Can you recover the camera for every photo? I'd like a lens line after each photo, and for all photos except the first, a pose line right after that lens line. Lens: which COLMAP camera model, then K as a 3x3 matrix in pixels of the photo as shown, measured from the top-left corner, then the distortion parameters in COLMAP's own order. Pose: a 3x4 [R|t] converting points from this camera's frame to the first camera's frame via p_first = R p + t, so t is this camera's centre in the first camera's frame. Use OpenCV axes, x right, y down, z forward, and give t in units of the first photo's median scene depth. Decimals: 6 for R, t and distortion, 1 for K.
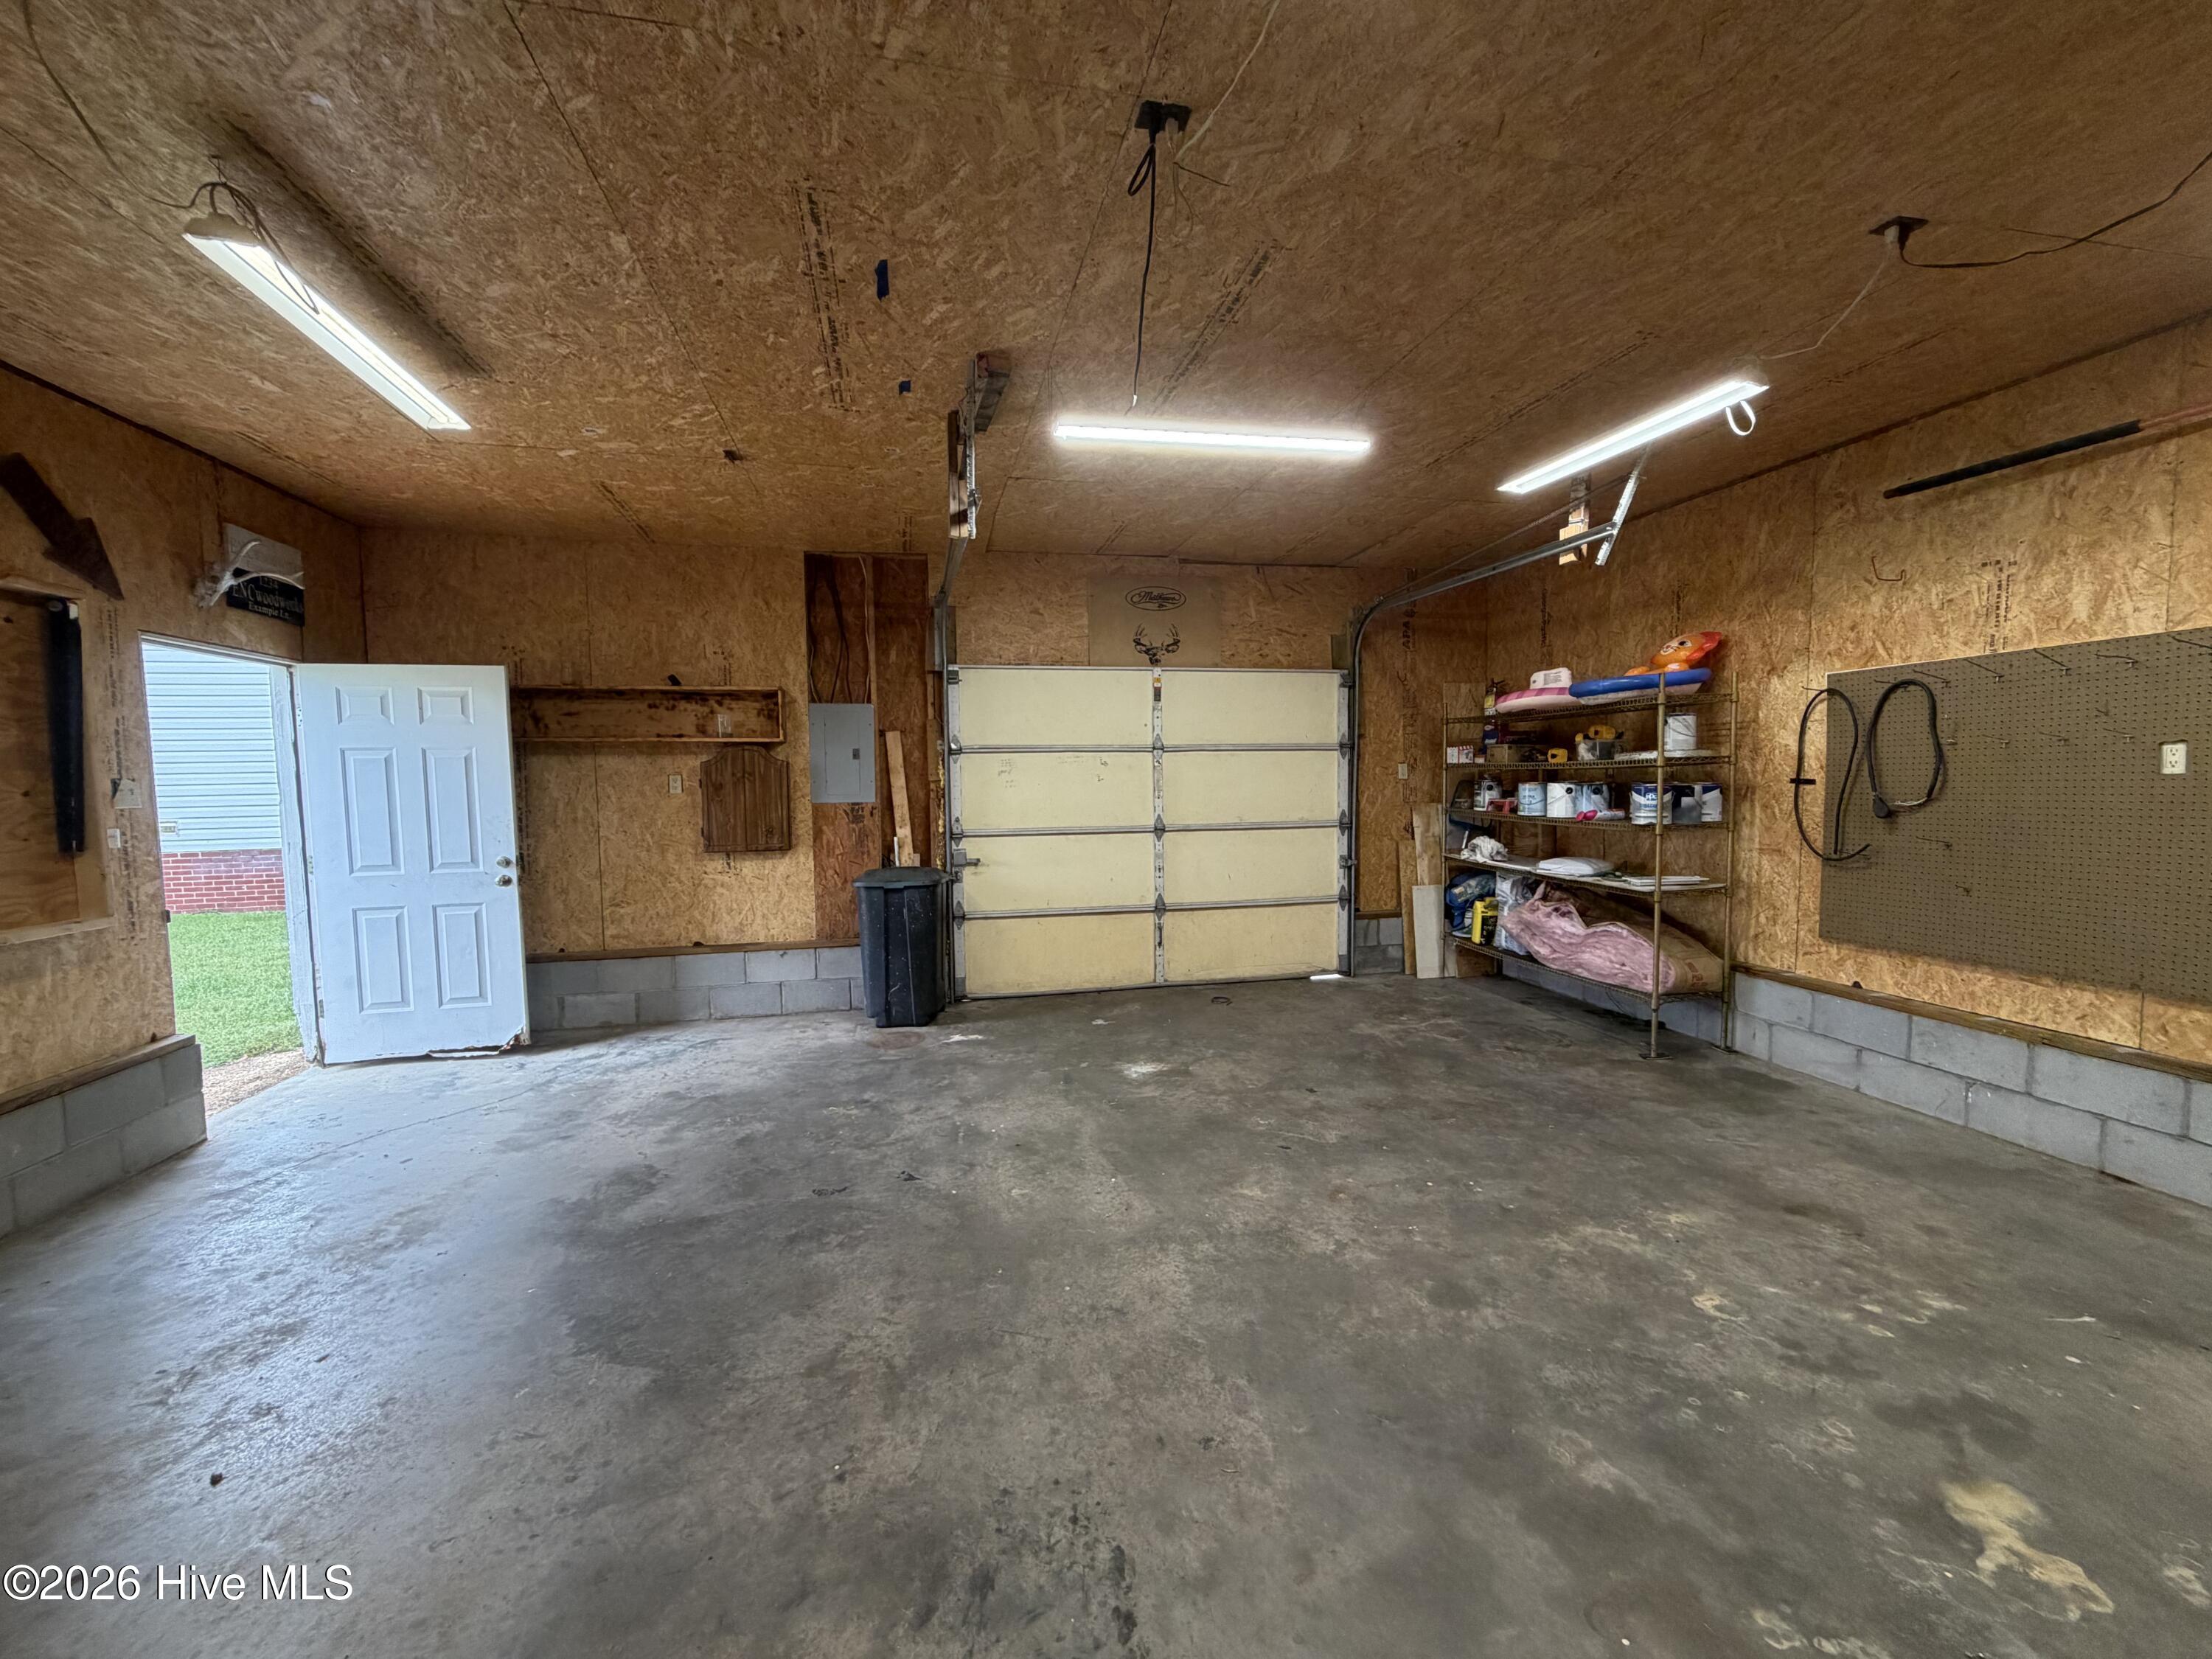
lens RADIAL K [[878.3, 0, 1093.1], [0, 878.3, 828.2], [0, 0, 1]] dist [-0.001081, 0.000420]
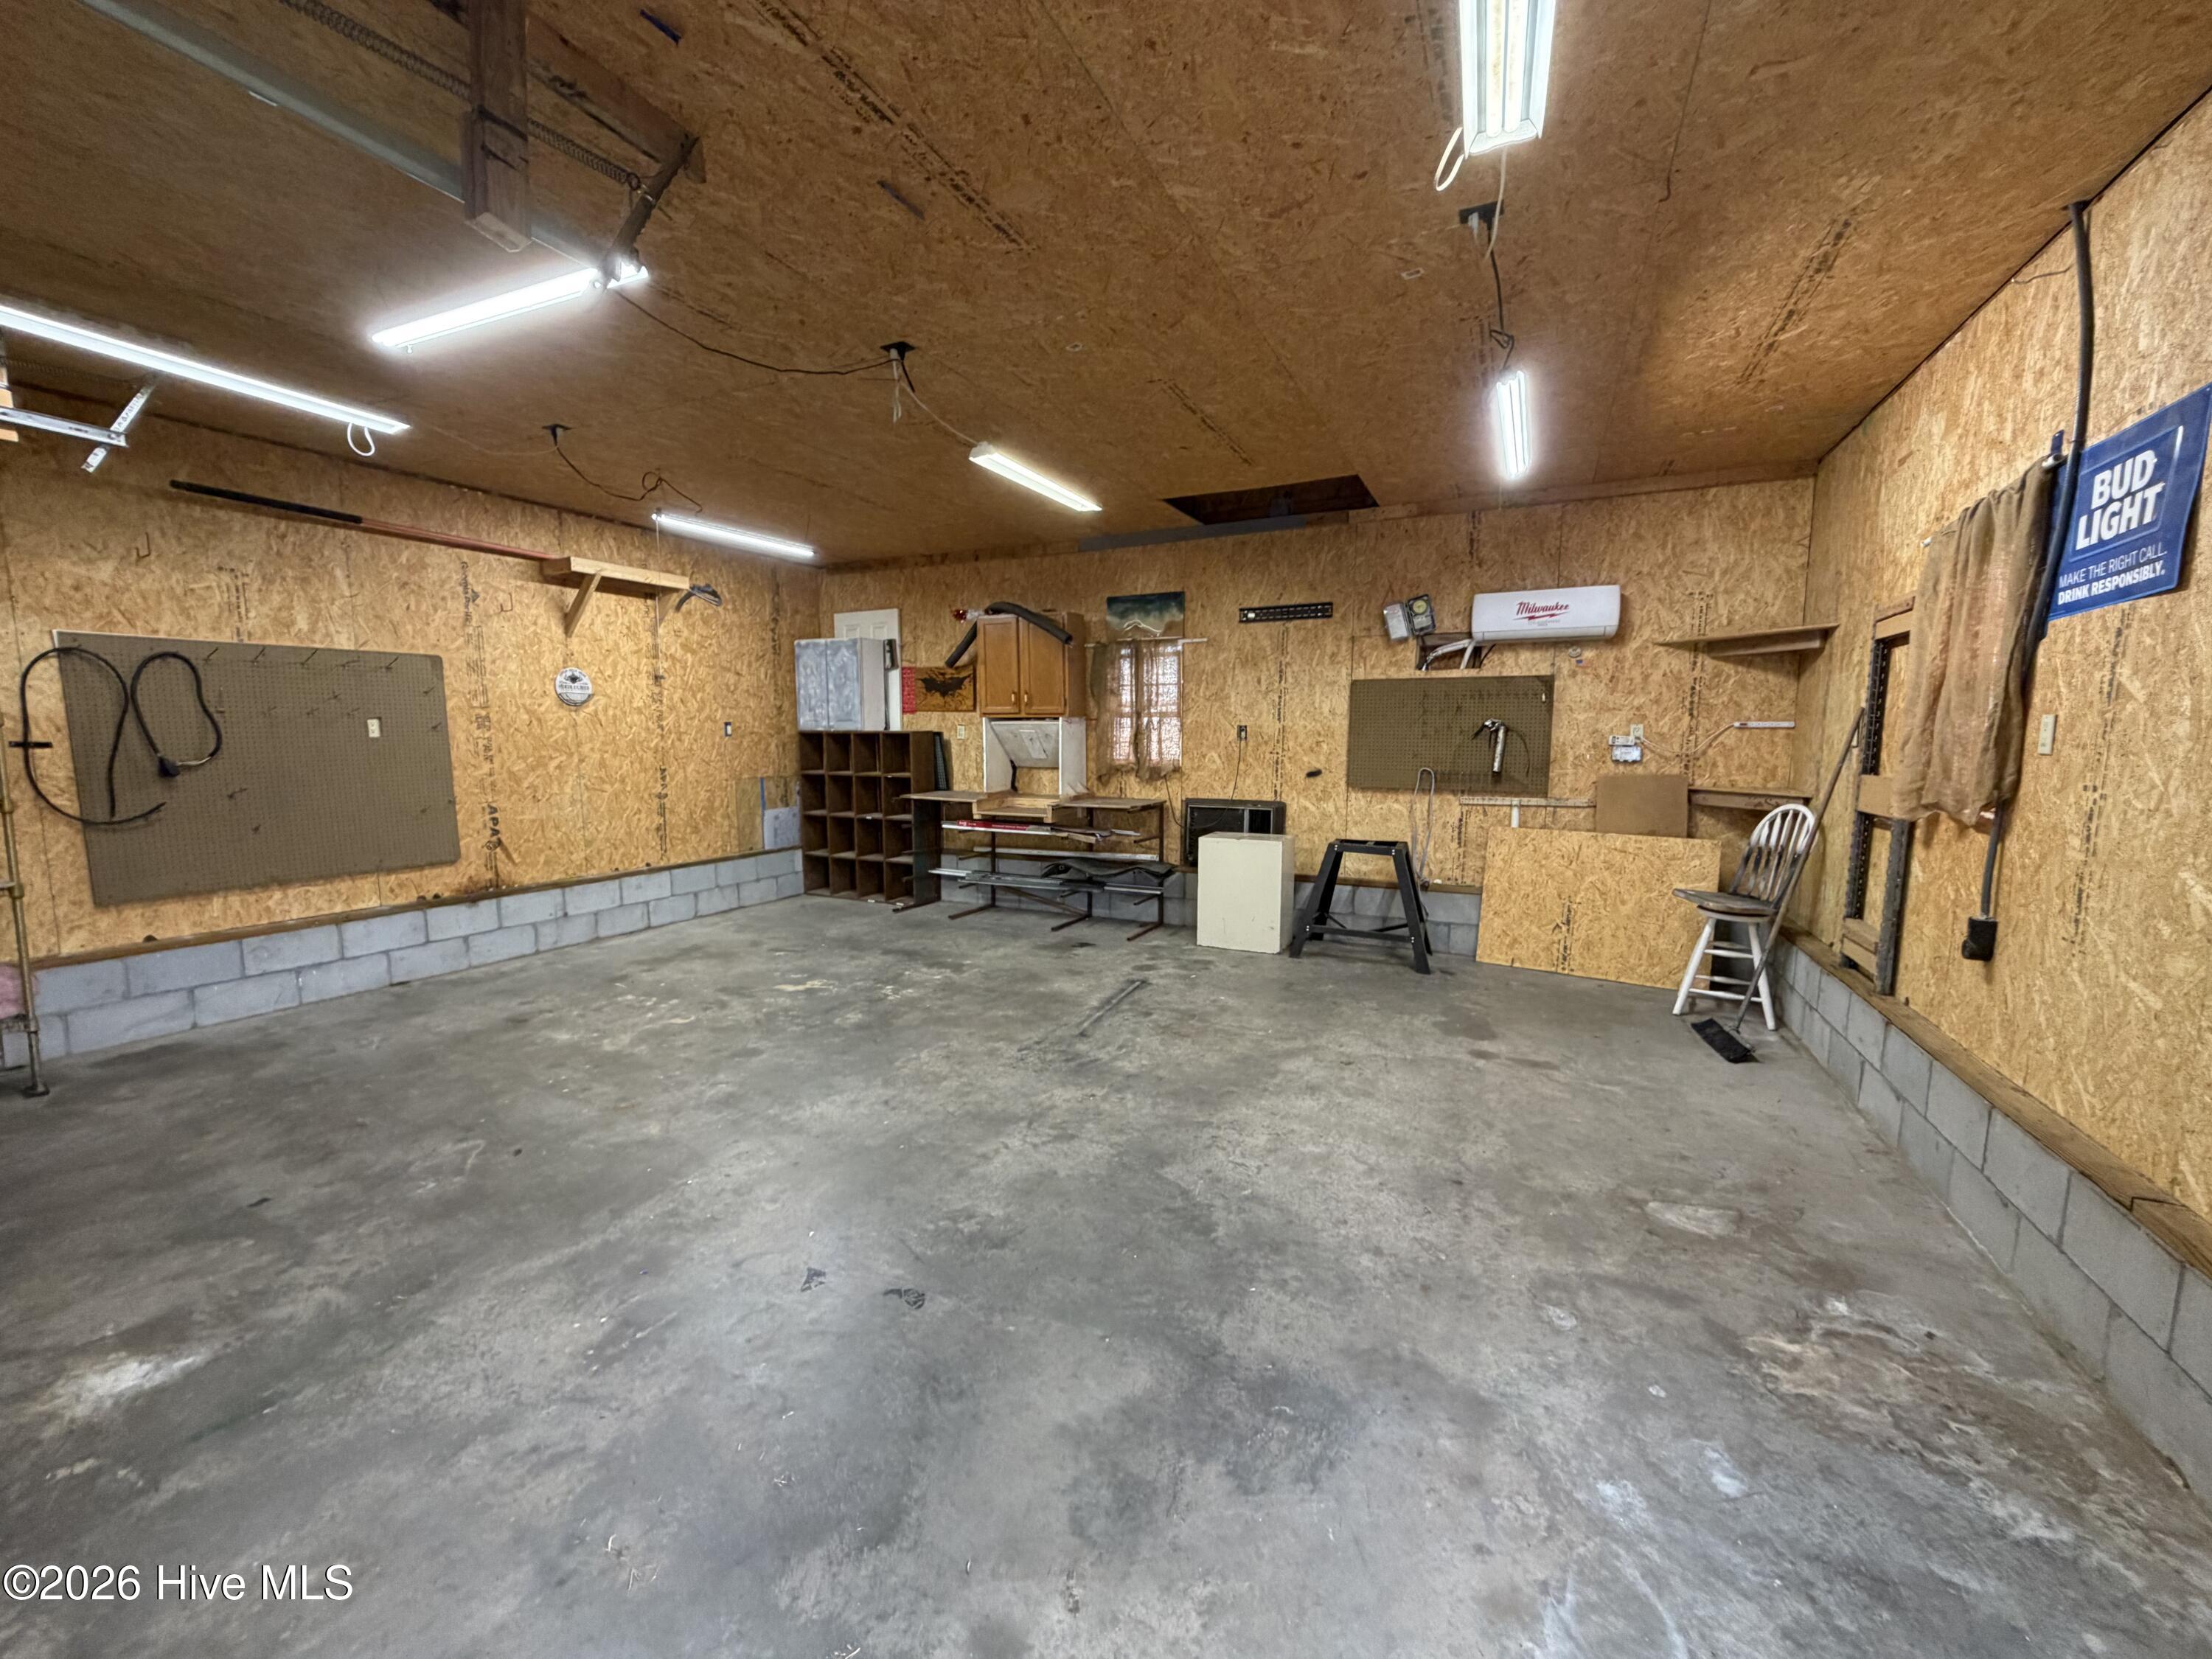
lens RADIAL K [[878.3, 0, 1105.4], [0, 878.3, 831.7], [0, 0, 1]] dist [-0.001081, 0.000420]
pose [[-0.791197, -0.056824, 0.608916, -0.870062], [0.044376, 0.987715, 0.149833, -0.071023], [-0.609949, 0.145569, -0.778956, 1.441099]]
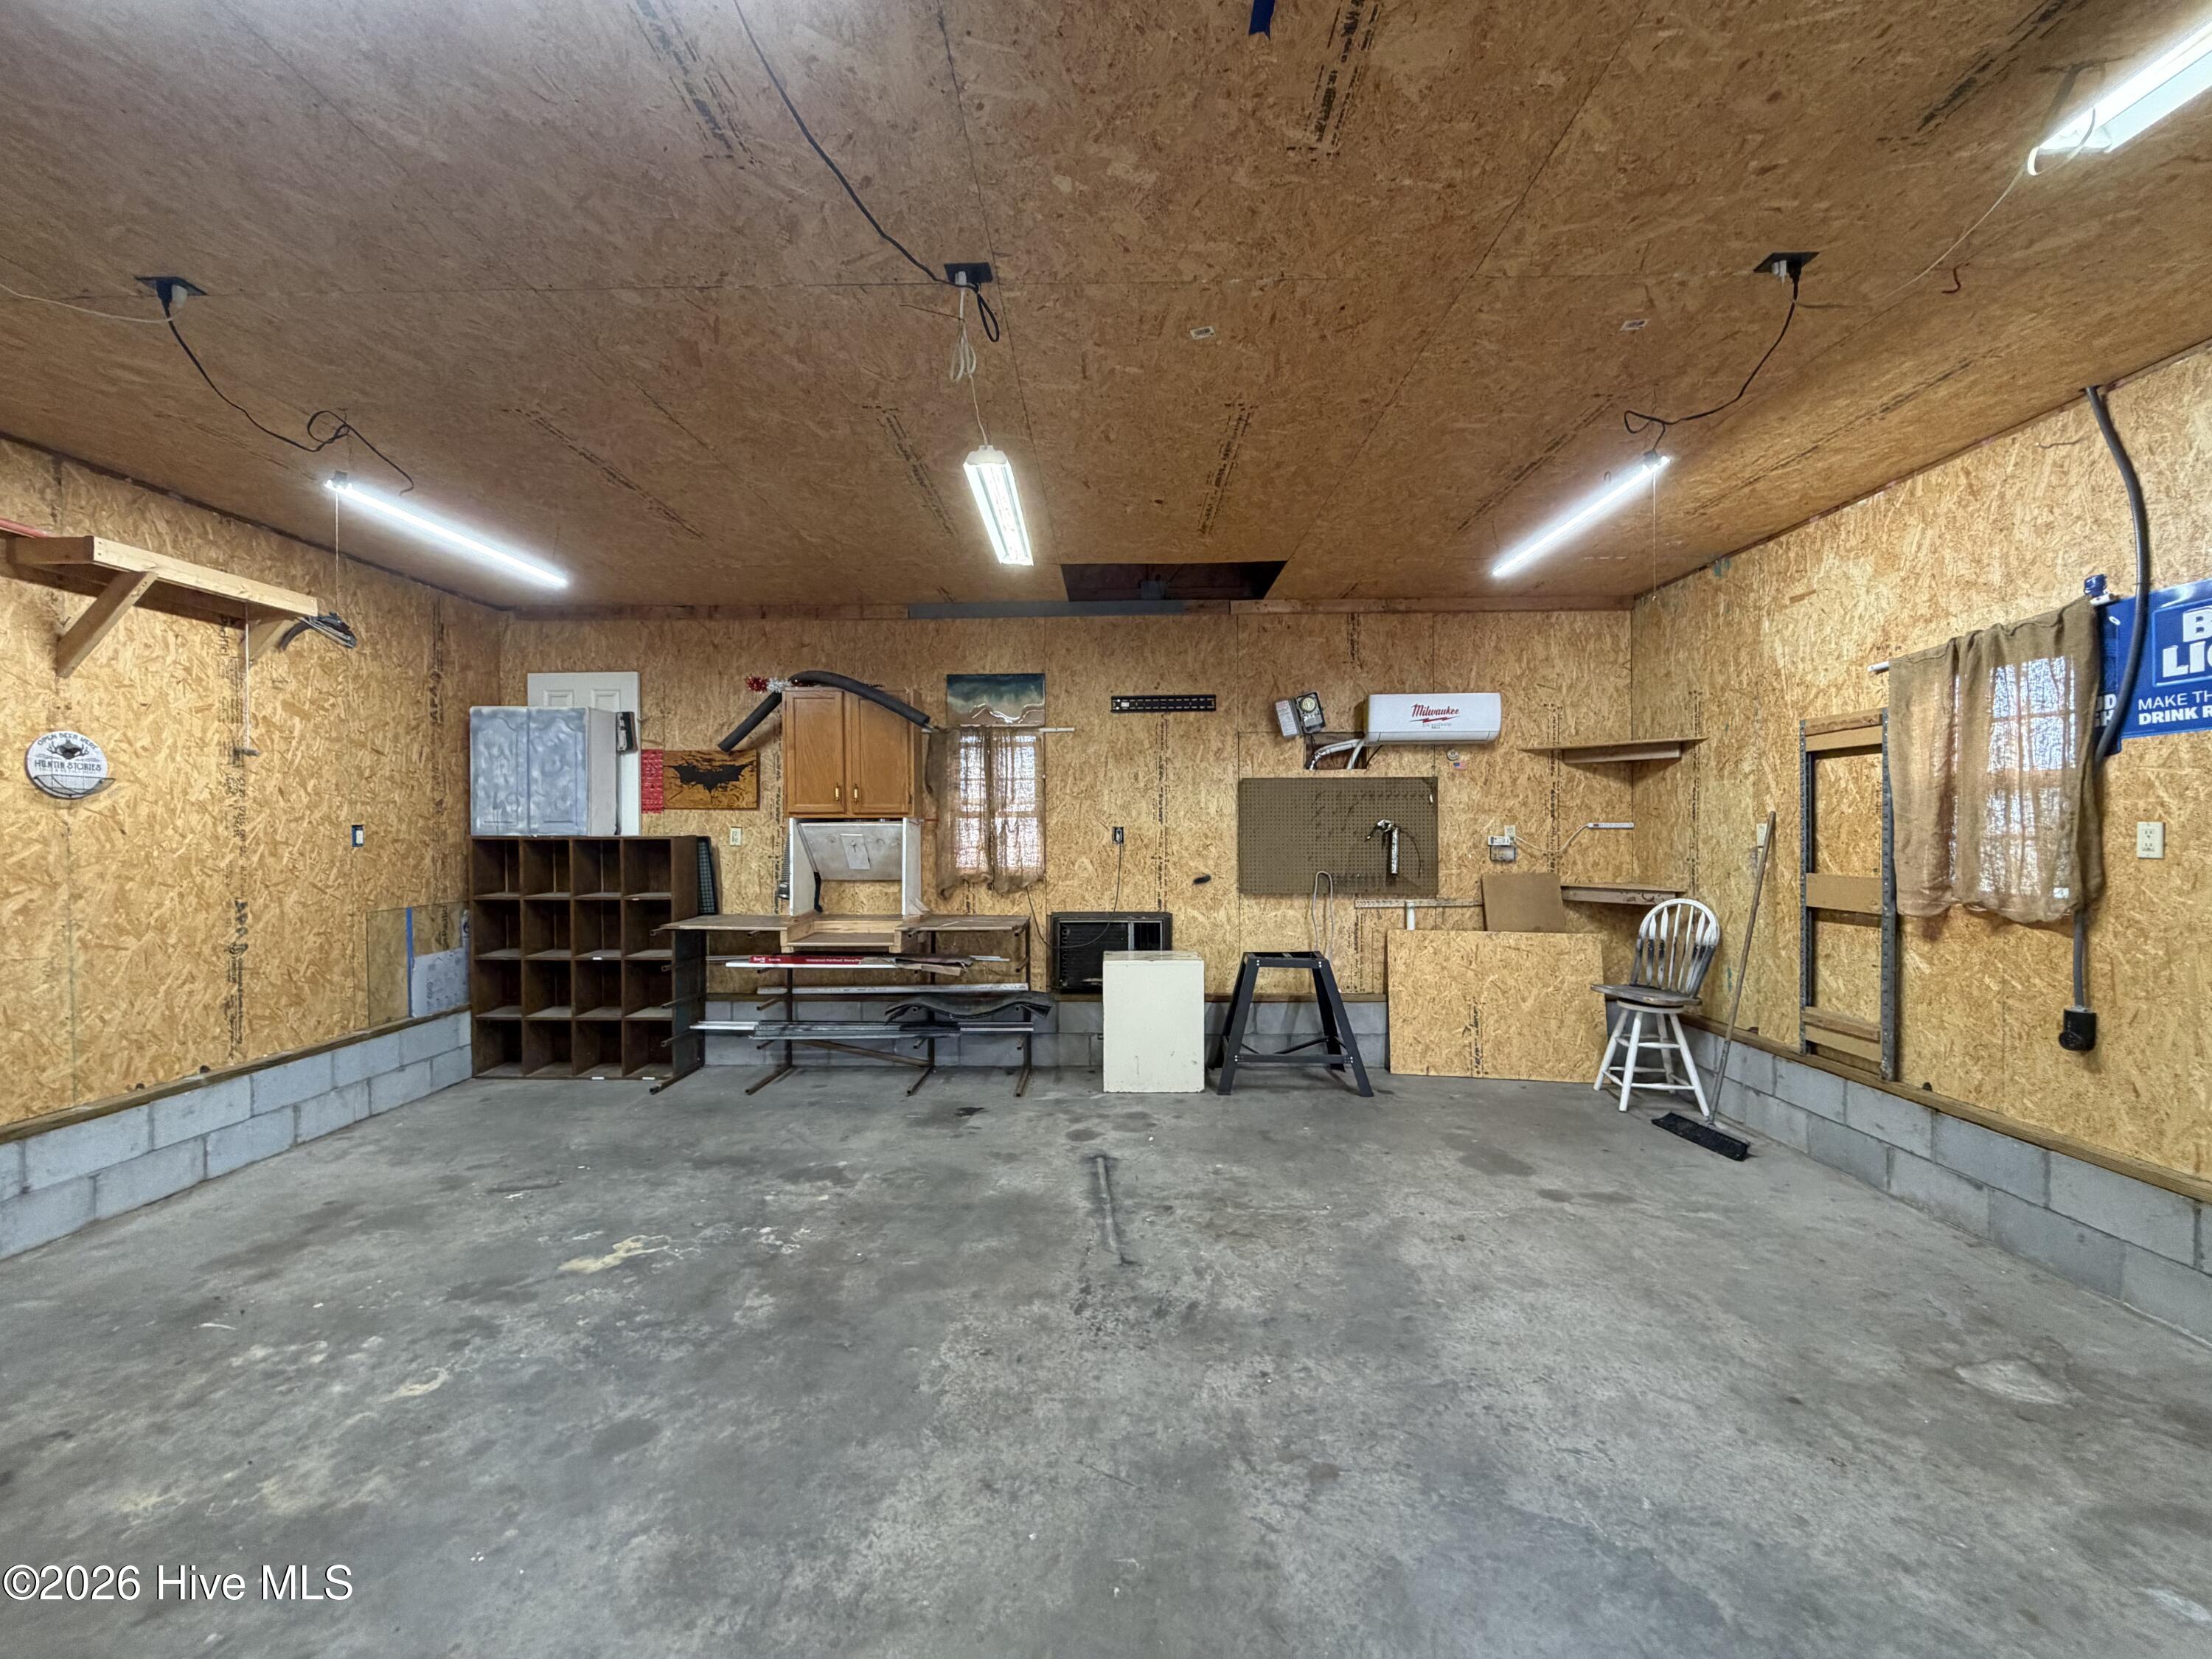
lens RADIAL K [[878.3, 0, 1099.4], [0, 878.3, 833.2], [0, 0, 1]] dist [-0.001081, 0.000420]
pose [[-0.973877, 0.015186, 0.226567, -0.214523], [0.029648, 0.997724, 0.060563, -0.092778], [-0.225132, 0.065698, -0.972111, 1.369253]]
